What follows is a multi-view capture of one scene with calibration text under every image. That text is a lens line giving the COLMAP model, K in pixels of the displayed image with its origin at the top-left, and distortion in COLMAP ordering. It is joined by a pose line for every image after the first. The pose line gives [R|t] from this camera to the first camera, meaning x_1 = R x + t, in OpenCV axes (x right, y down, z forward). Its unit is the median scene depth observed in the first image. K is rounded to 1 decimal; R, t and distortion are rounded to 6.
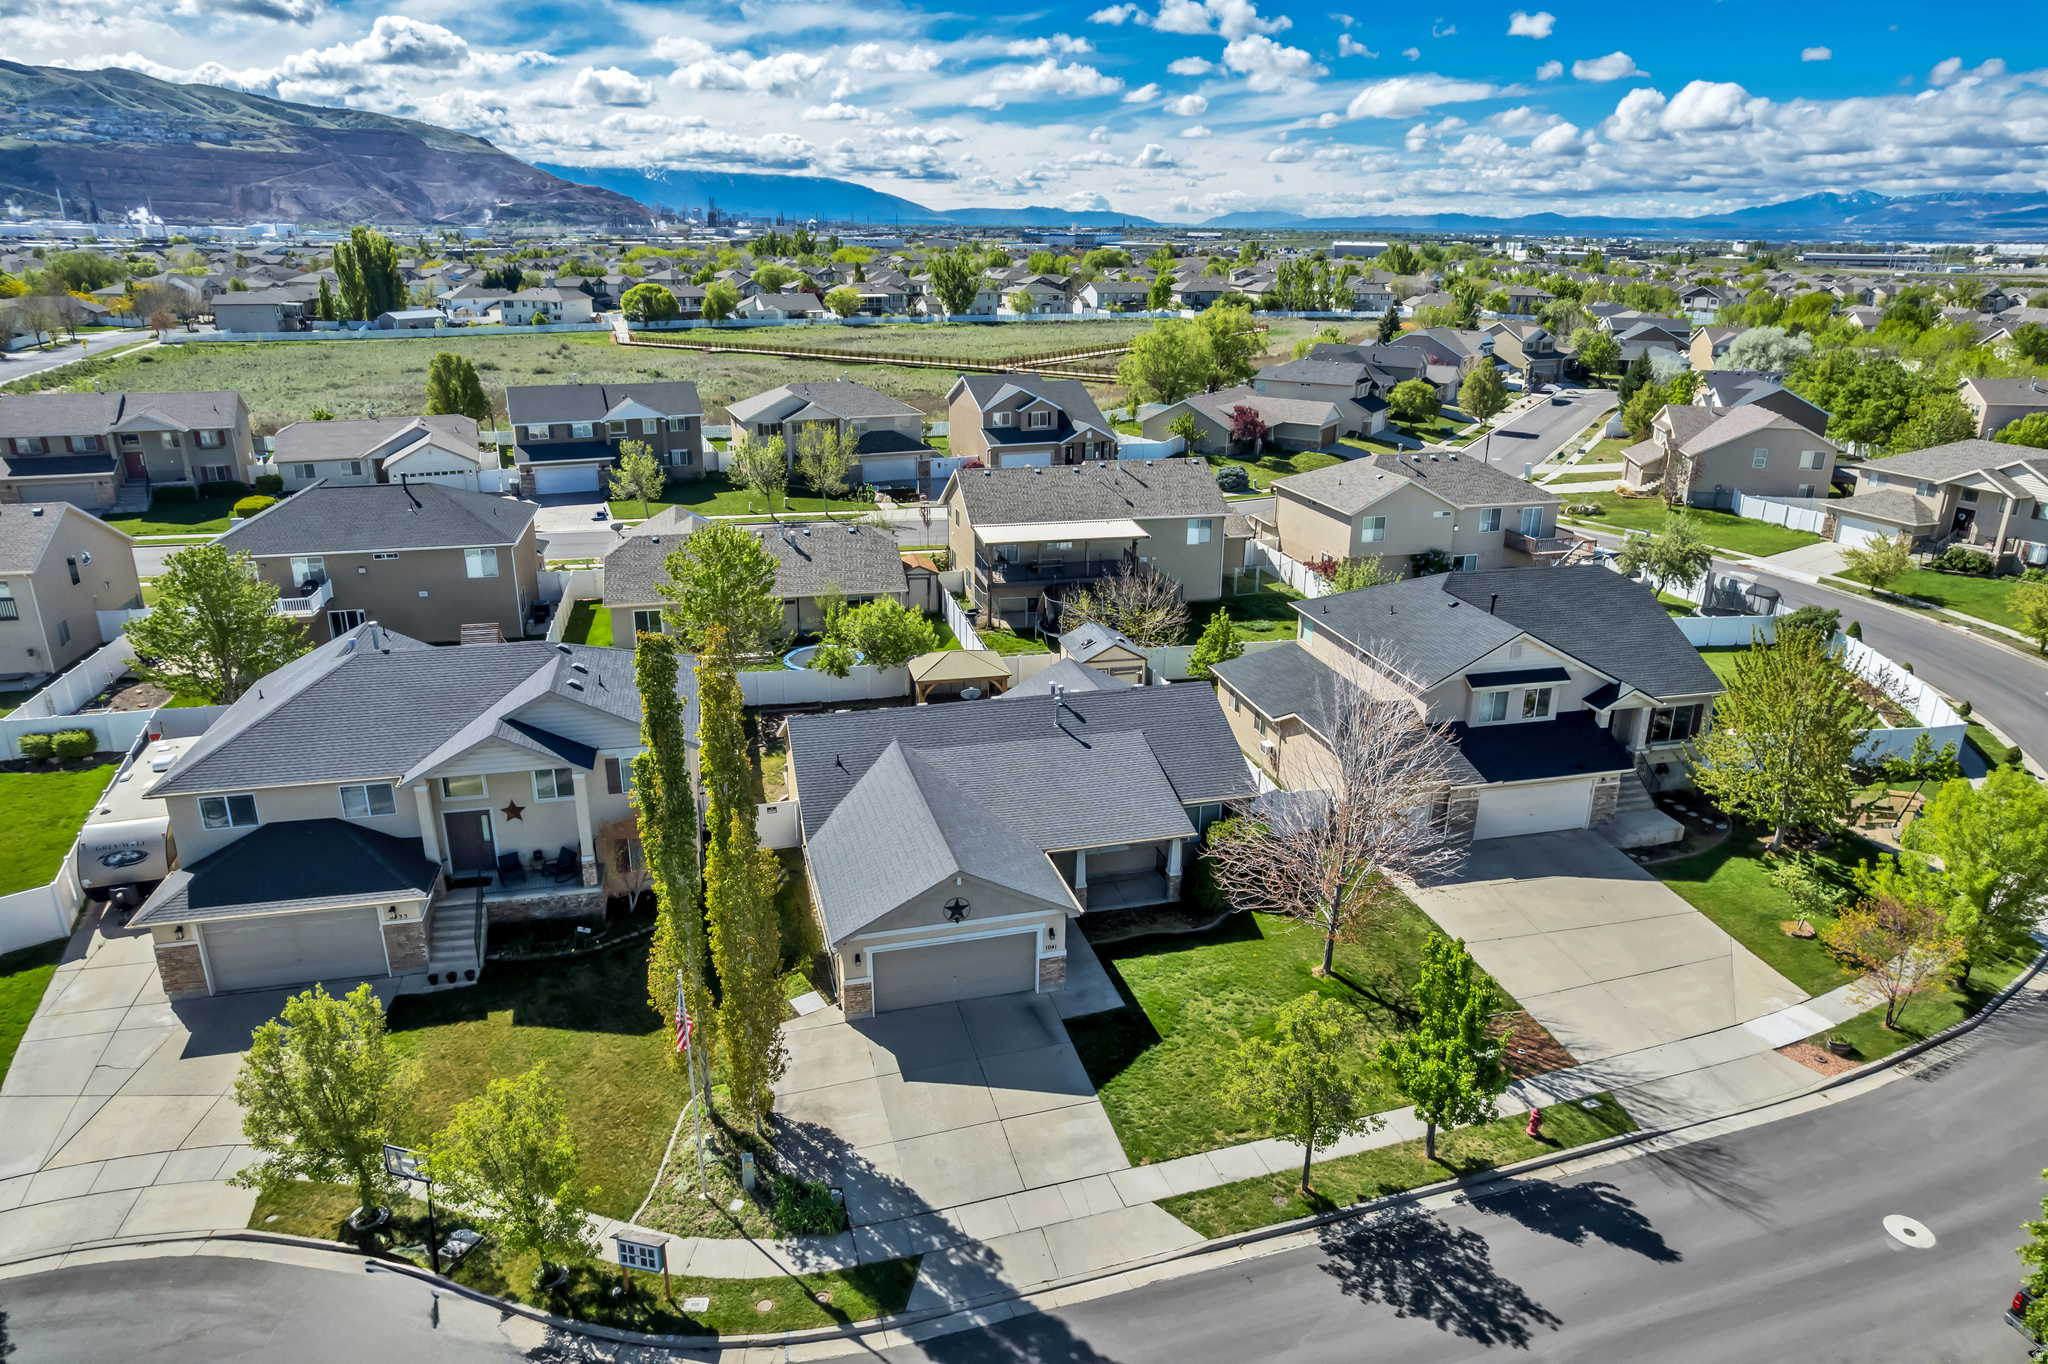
lens RADIAL K [[1307.9, 0, 1035.6], [0, 1307.9, 677.2], [0, 0, 1]] dist [-0.077855, 0.070316]
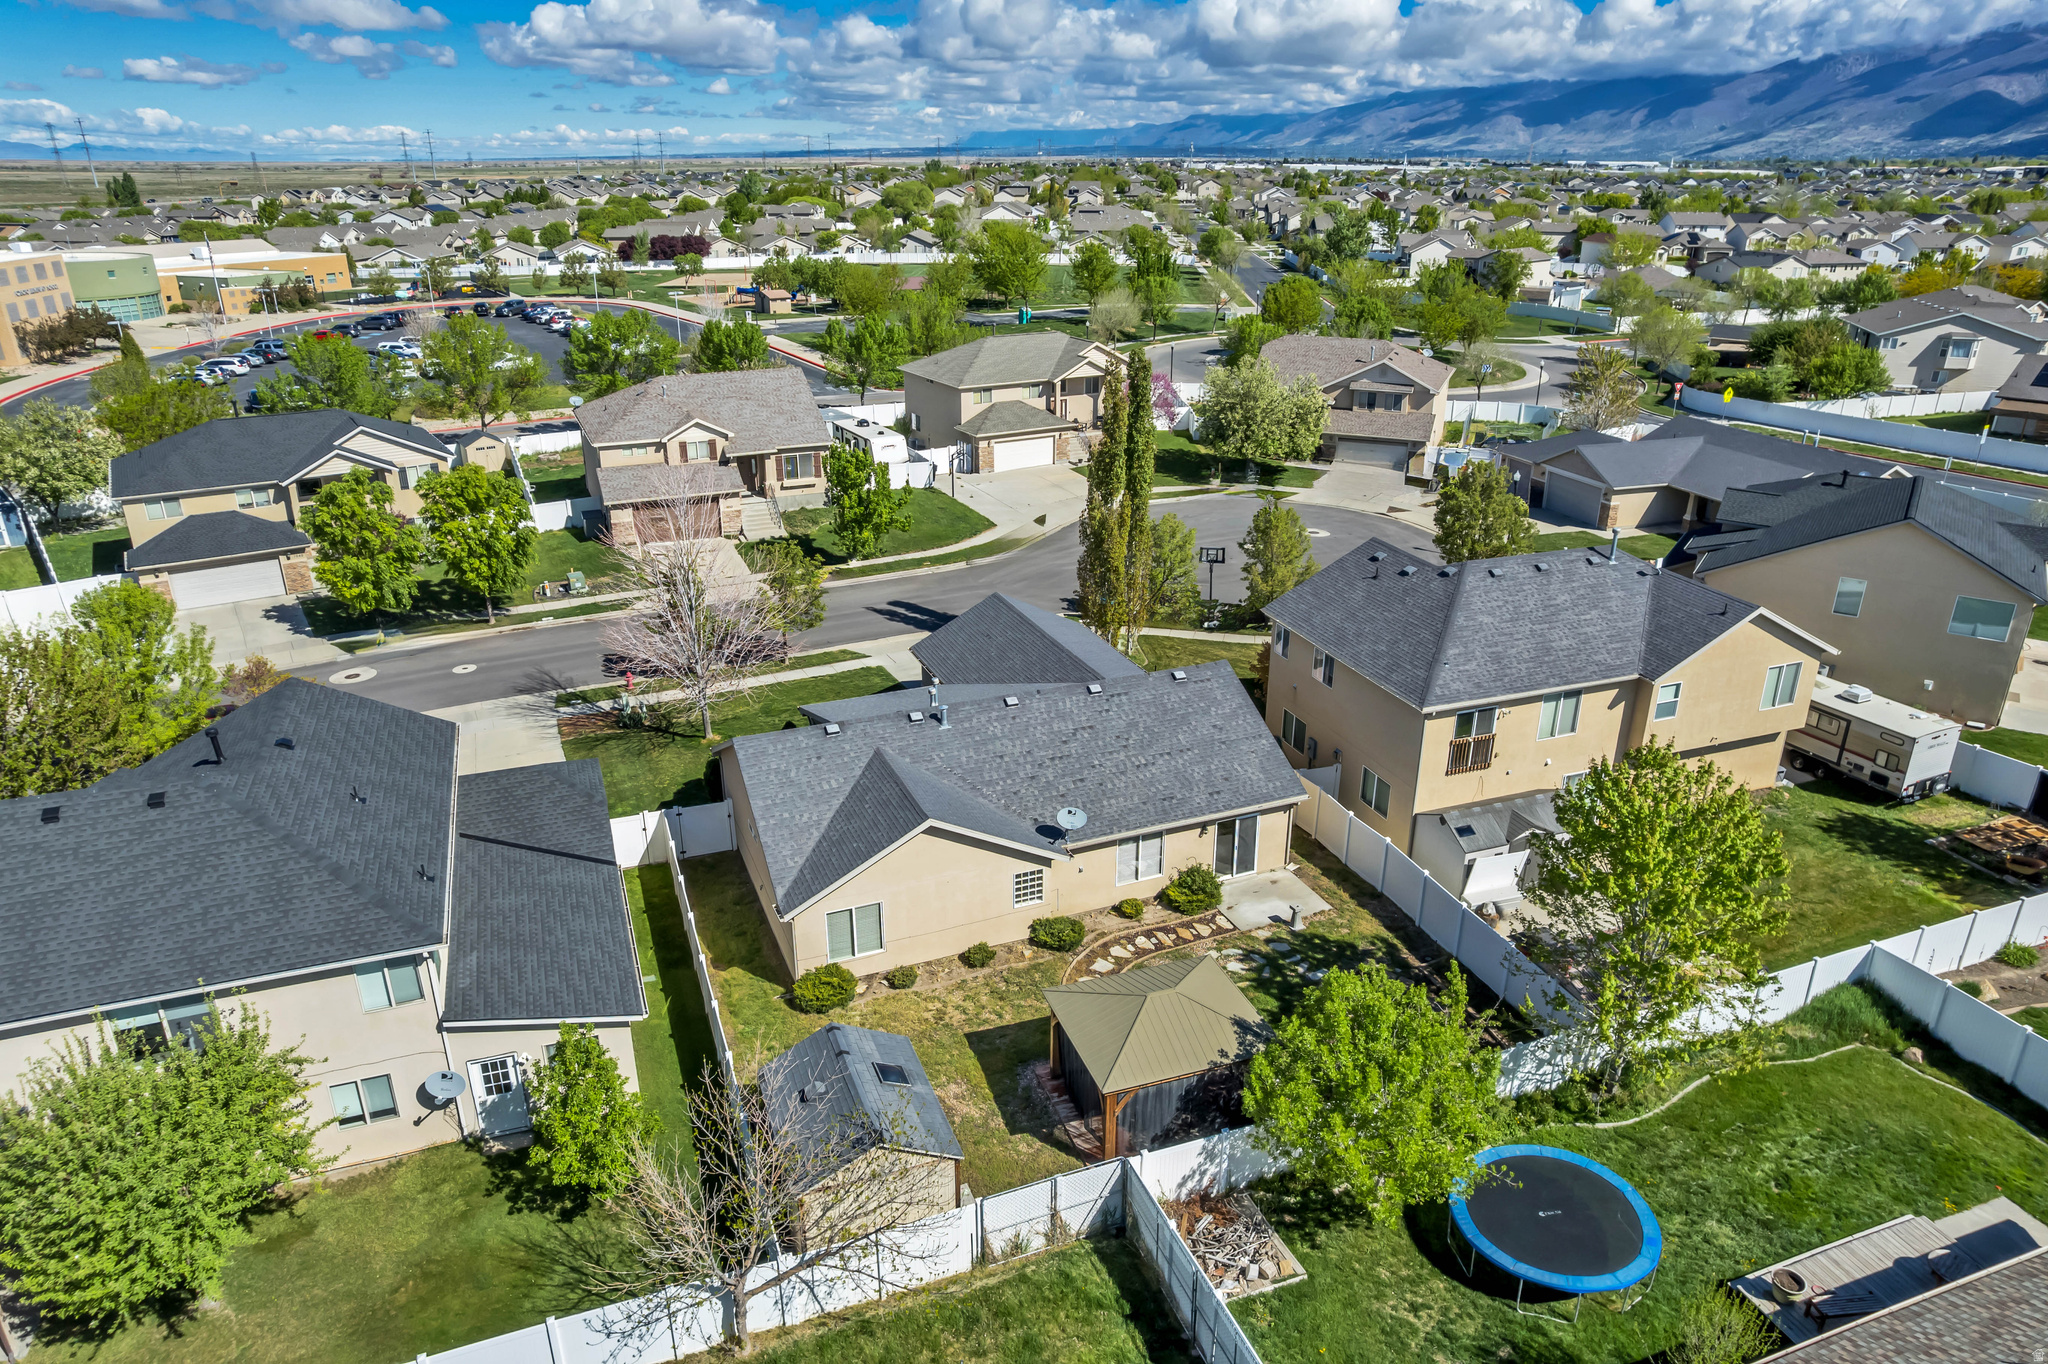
lens RADIAL K [[1307.9, 0, 1034.4], [0, 1307.9, 669.2], [0, 0, 1]] dist [-0.077855, 0.070316]
pose [[-0.992440, 0.033614, -0.118034, 0.056399], [-0.051819, 0.757053, 0.651295, -0.583599], [0.111251, 0.652488, -0.749589, 1.749901]]
